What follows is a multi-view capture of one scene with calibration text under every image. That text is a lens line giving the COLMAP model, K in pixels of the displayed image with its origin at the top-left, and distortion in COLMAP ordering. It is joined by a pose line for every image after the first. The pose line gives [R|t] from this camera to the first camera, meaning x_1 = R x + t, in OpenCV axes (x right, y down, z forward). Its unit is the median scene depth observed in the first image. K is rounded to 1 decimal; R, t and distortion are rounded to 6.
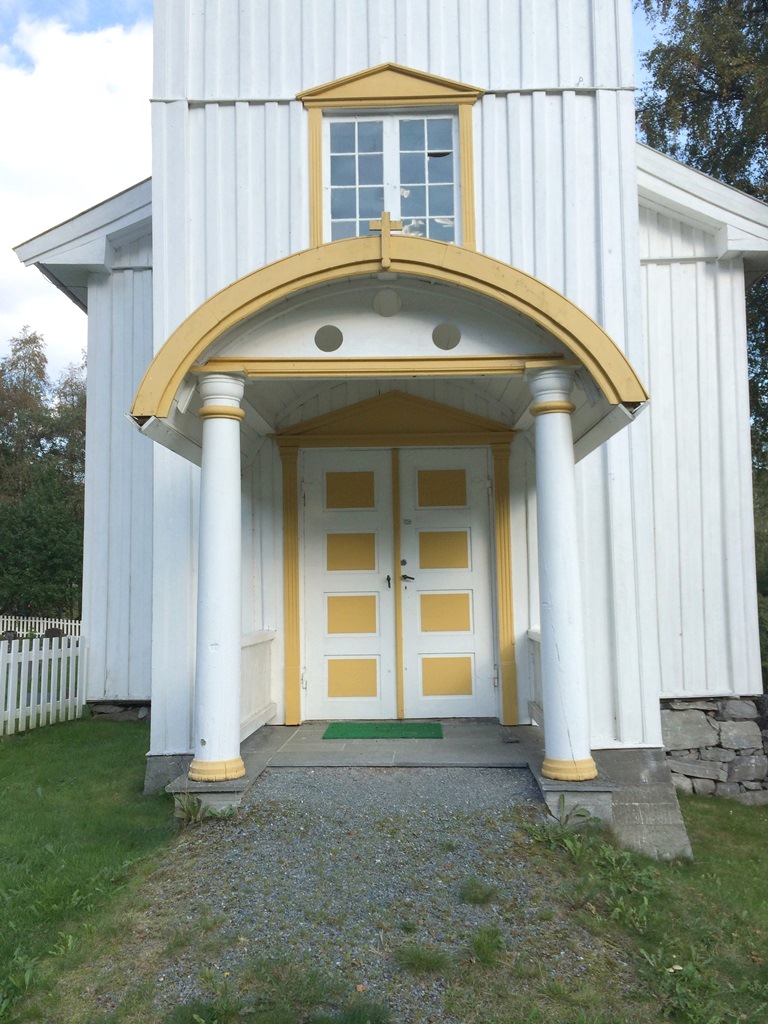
lens RADIAL K [[1015.1, 0, 348.2], [0, 1015.1, 500.2], [0, 0, 1]] dist [0.083703, 0.000000]
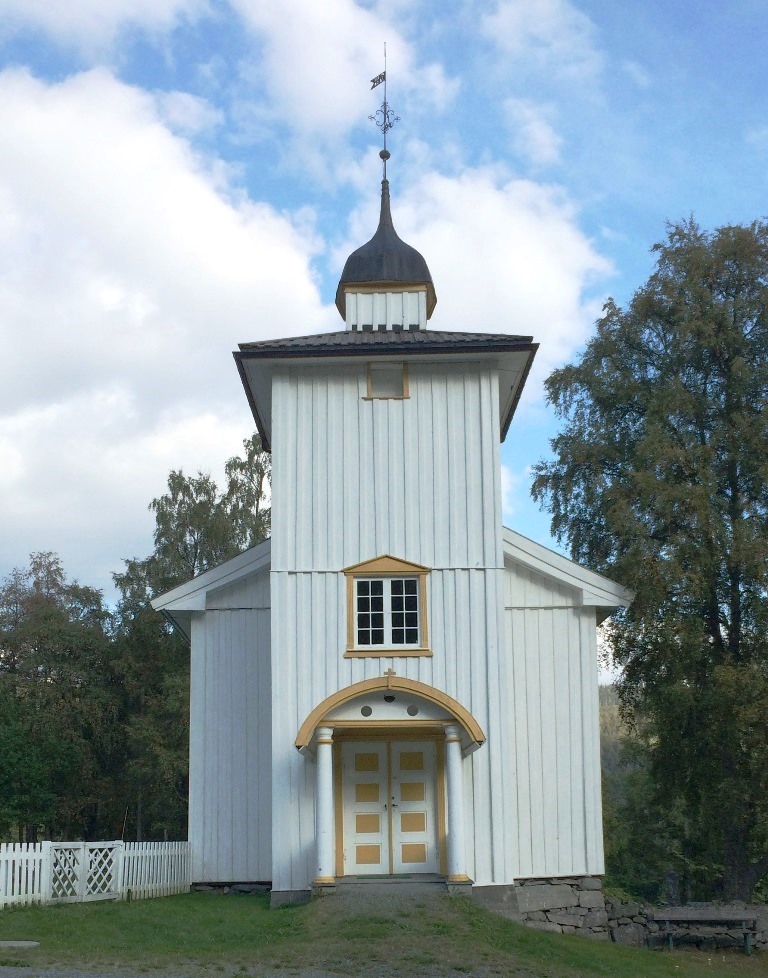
lens RADIAL K [[1623.4, 0, 407.1], [0, 1623.4, 579.3], [0, 0, 1]] dist [0.007804, 0.000000]
pose [[0.996565, 0.007671, 0.082454, -0.187113], [-0.002850, 0.998287, -0.058431, -0.184602], [-0.082761, 0.057995, 0.994880, -2.244444]]
